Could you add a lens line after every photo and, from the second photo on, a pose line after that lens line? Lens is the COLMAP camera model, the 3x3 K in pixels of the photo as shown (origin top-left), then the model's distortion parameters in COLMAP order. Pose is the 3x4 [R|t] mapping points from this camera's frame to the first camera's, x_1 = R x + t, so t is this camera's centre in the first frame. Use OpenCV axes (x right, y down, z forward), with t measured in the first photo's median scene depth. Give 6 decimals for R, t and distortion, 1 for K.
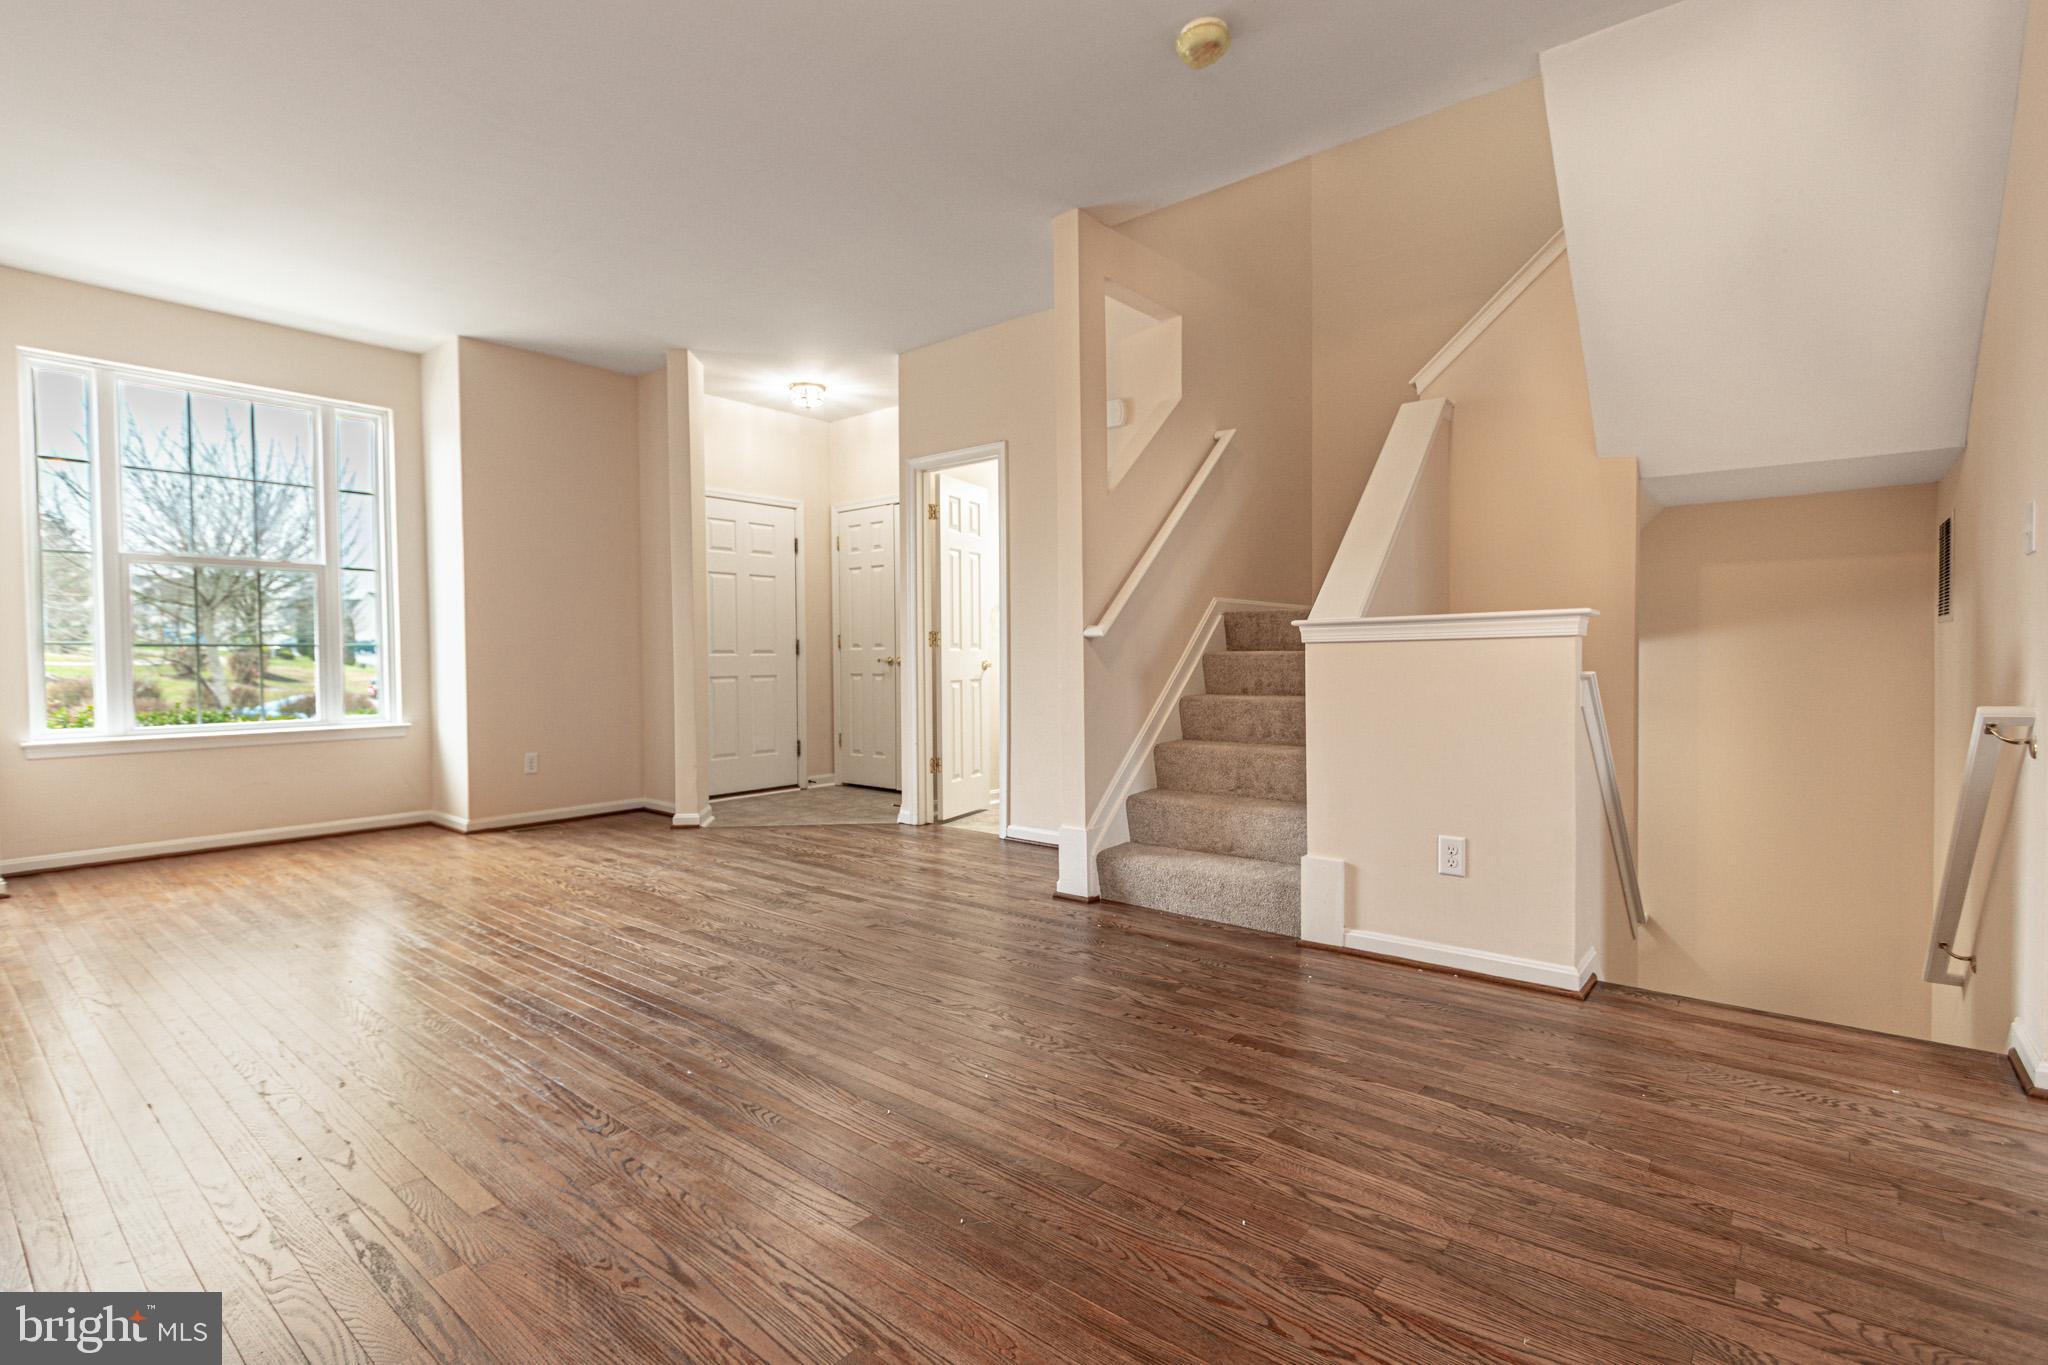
lens RADIAL K [[952.7, 0, 1005.8], [0, 952.7, 681.9], [0, 0, 1]] dist [0.006085, -0.000108]
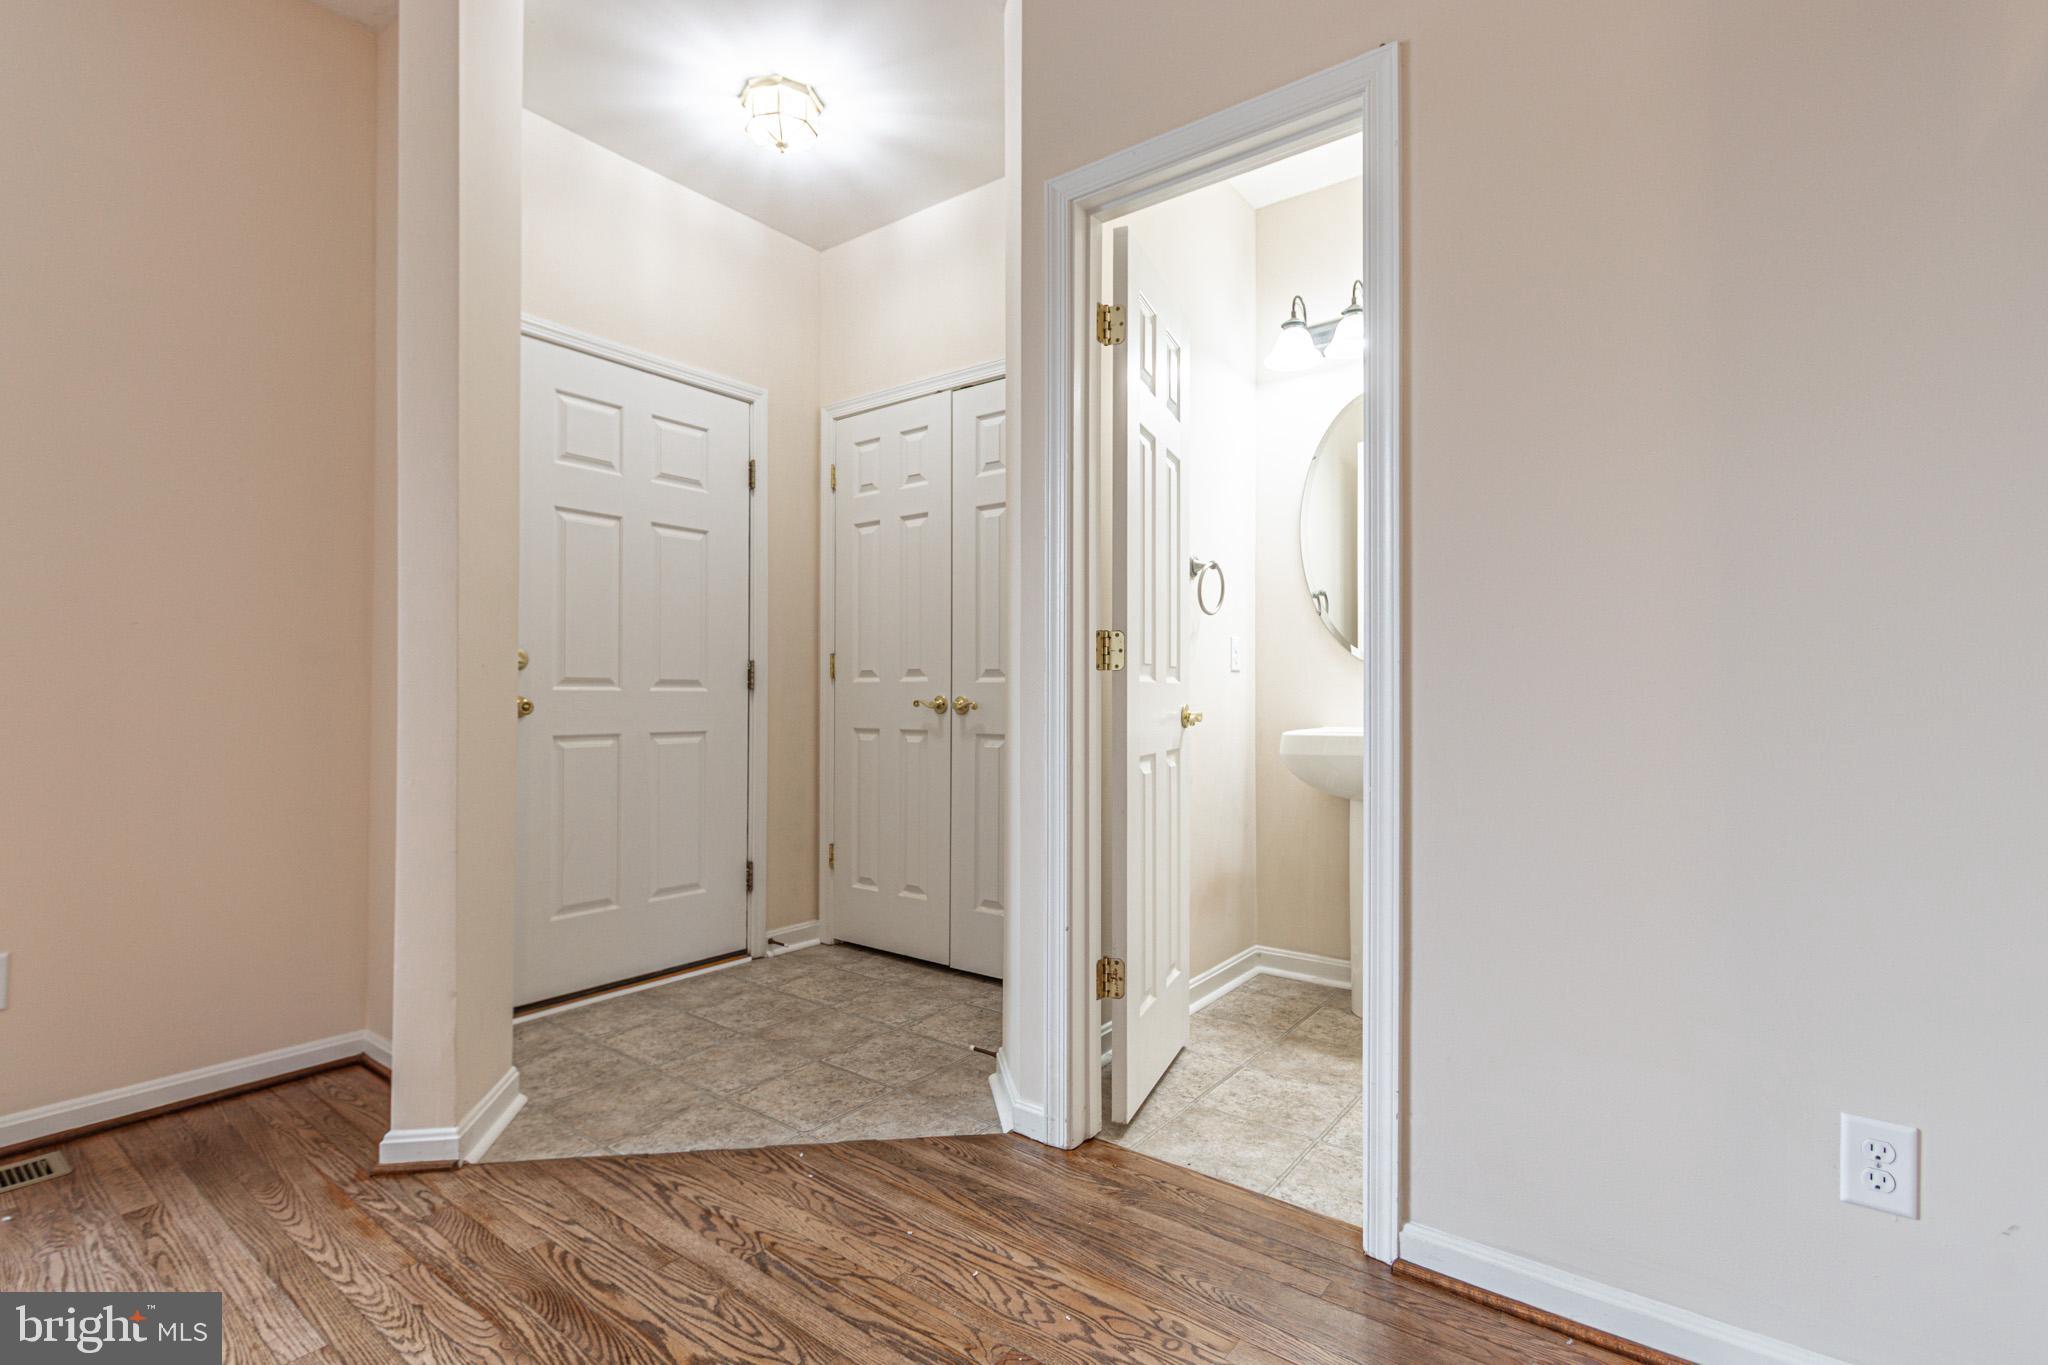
lens RADIAL K [[962.2, 0, 1024.0], [0, 962.2, 682.5], [0, 0, 1]] dist [0.014622, 0.000087]
pose [[0.998288, 0.008474, 0.057866, -0.108585], [-0.006004, 0.999069, -0.042730, -0.012239], [-0.058174, 0.042310, 0.997409, 0.505838]]
